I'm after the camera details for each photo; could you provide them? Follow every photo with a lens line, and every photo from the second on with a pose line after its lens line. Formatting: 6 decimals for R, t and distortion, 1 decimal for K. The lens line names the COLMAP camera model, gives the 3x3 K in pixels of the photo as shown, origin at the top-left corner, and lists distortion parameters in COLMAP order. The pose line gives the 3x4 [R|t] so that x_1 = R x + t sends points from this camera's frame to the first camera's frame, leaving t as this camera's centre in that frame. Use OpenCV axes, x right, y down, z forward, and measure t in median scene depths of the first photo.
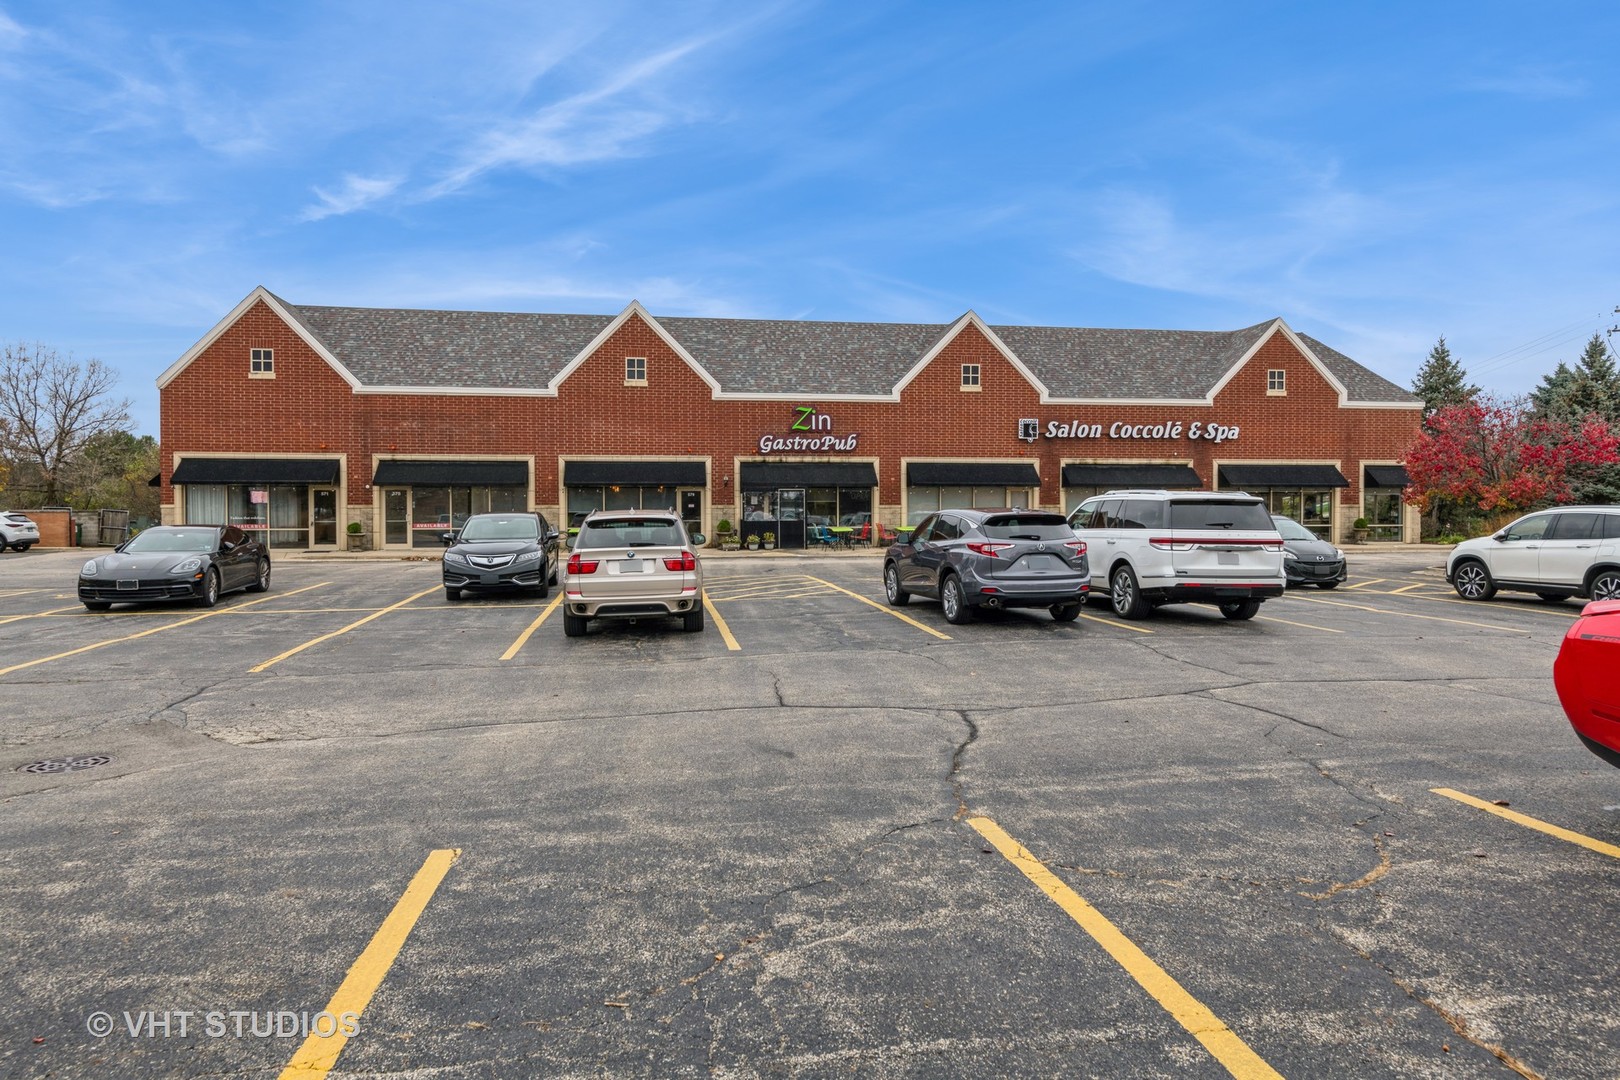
lens RADIAL K [[1063.0, 0, 814.6], [0, 1063.0, 512.4], [0, 0, 1]] dist [0.067252, -0.079395]
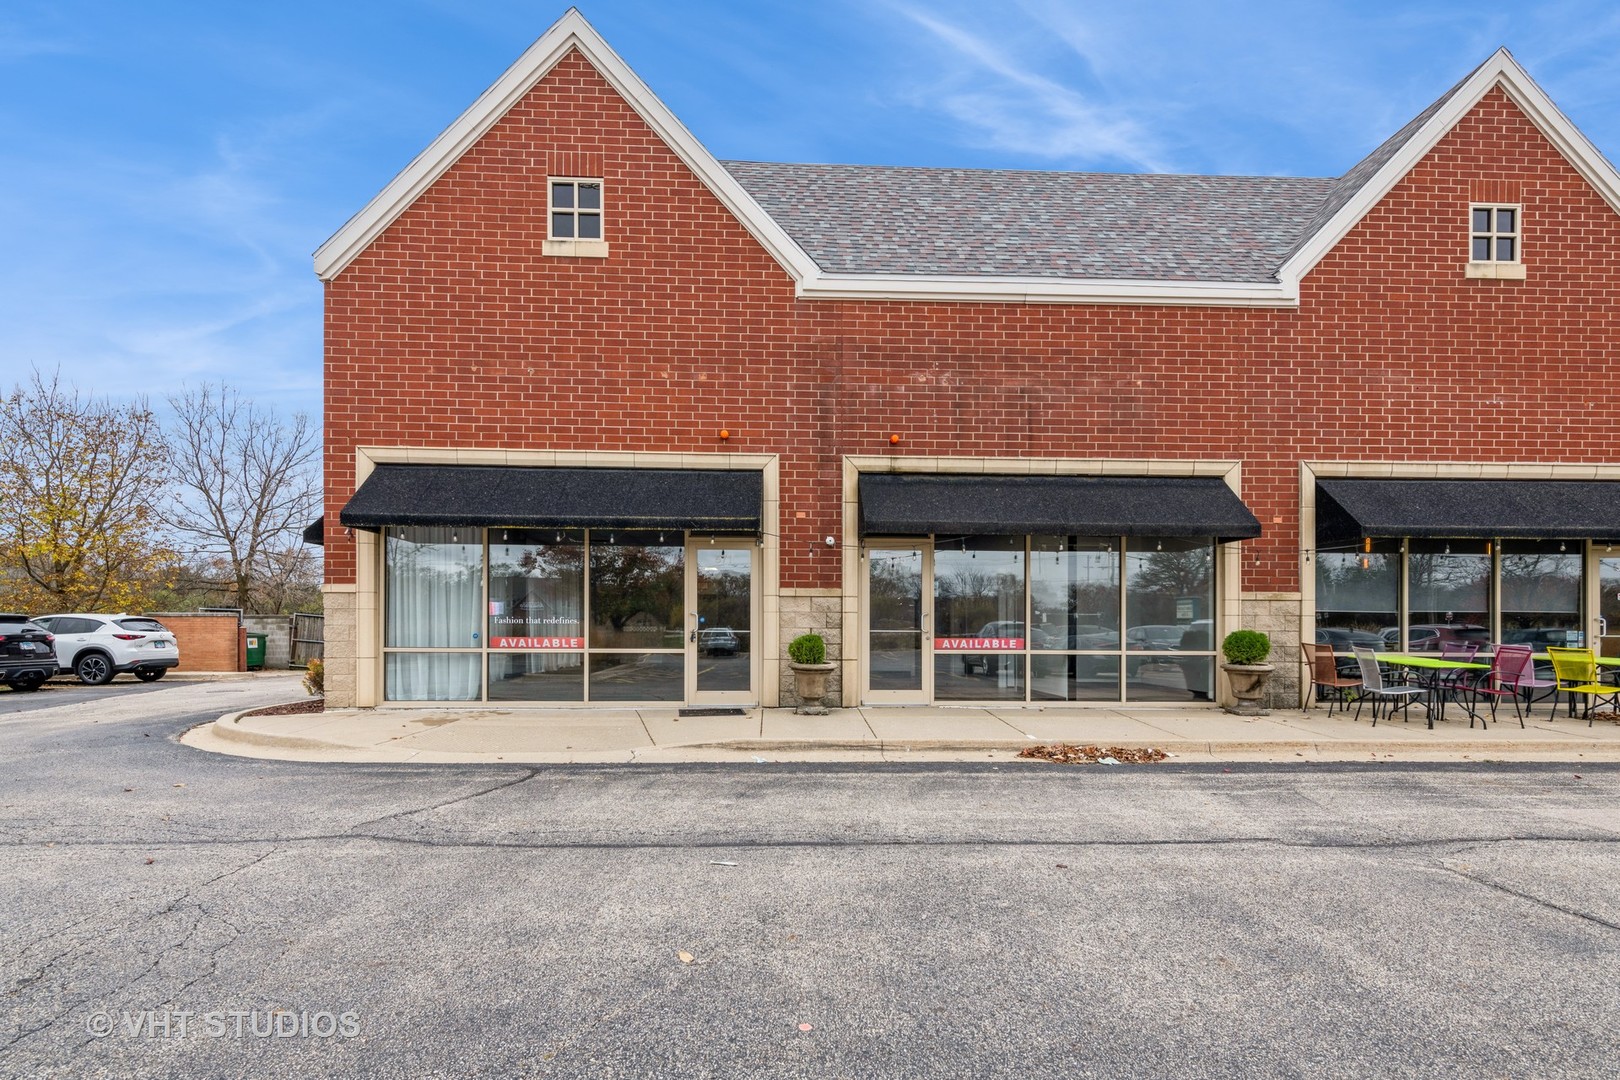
lens RADIAL K [[861.2, 0, 811.7], [0, 861.2, 625.9], [0, 0, 1]] dist [0.009794, -0.000291]
pose [[0.993202, 0.005136, -0.116287, -0.380931], [-0.005836, 0.999967, -0.005681, 0.008033], [0.116254, 0.006321, 0.993199, 0.683297]]
